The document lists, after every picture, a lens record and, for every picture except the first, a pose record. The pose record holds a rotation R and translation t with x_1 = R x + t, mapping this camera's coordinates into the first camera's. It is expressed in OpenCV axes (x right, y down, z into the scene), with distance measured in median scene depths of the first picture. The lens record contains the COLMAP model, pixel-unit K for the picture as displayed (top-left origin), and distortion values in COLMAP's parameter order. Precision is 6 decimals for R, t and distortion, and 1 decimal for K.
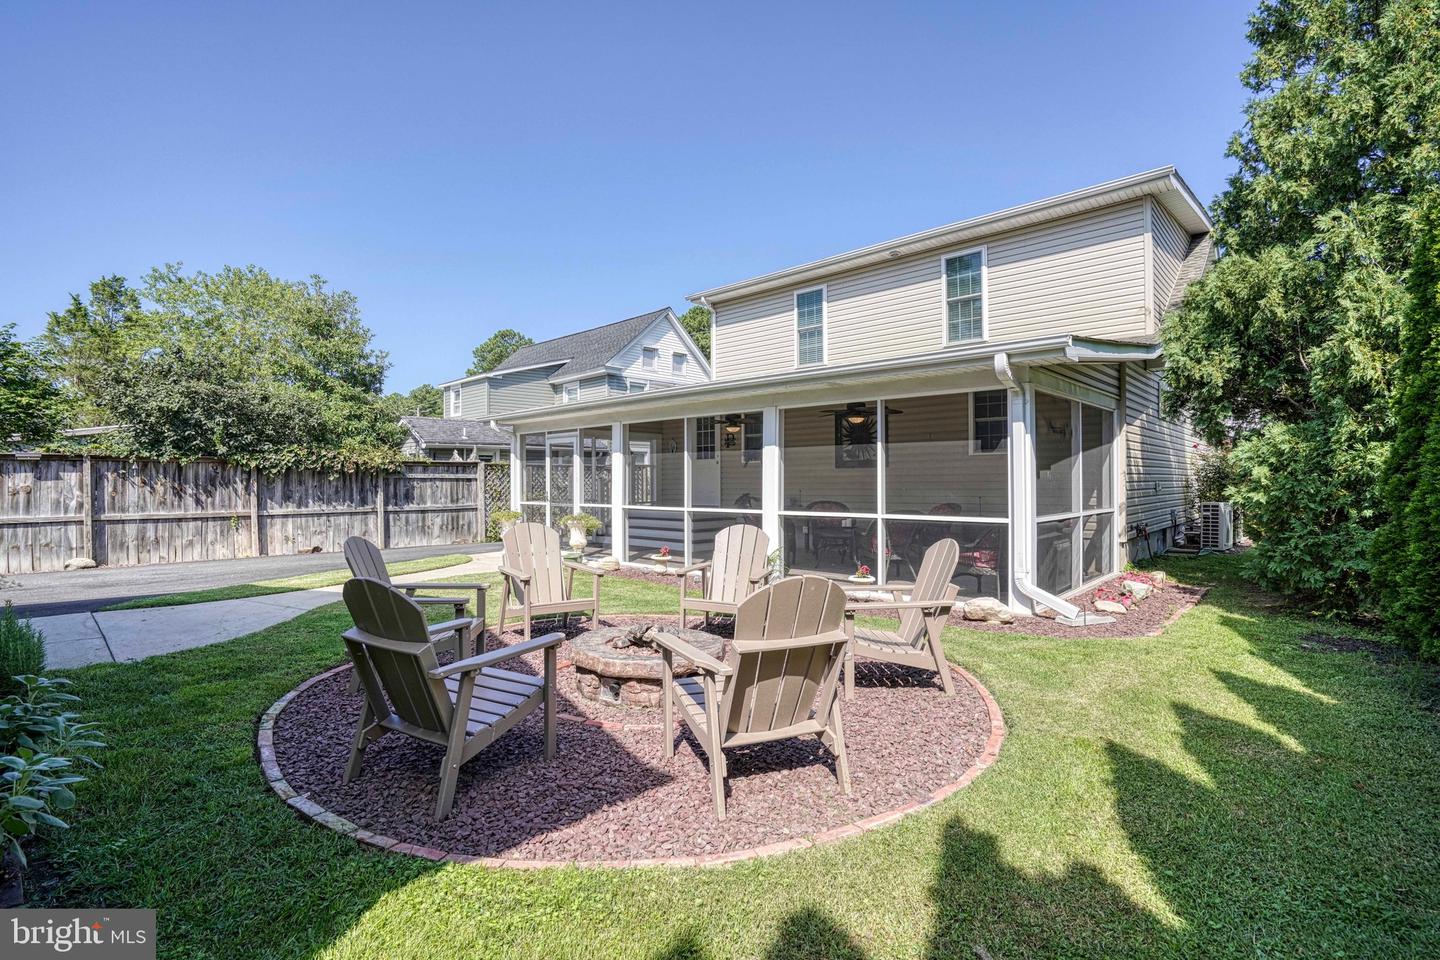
lens RADIAL K [[677.6, 0, 699.8], [0, 677.6, 478.3], [0, 0, 1]] dist [-0.056279, 0.020021]
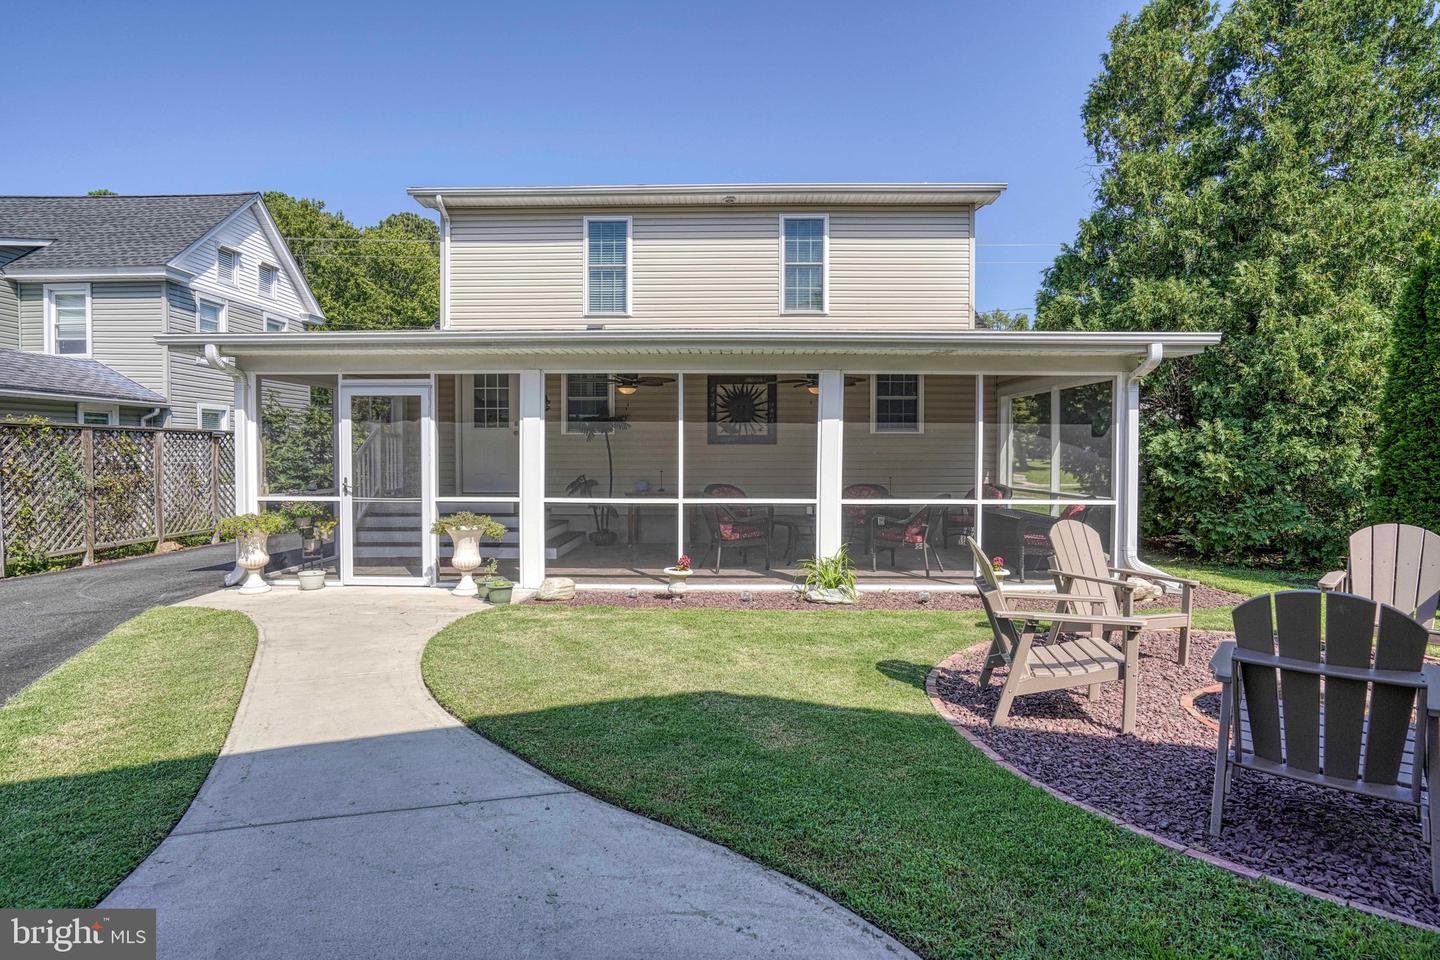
lens RADIAL K [[746.3, 0, 706.1], [0, 746.3, 479.2], [0, 0, 1]] dist [-0.048133, 0.025223]
pose [[0.730684, -0.018607, 0.682462, -0.398703], [-0.008809, 0.999288, 0.036677, -0.005294], [-0.682659, -0.032812, 0.730001, 0.302688]]
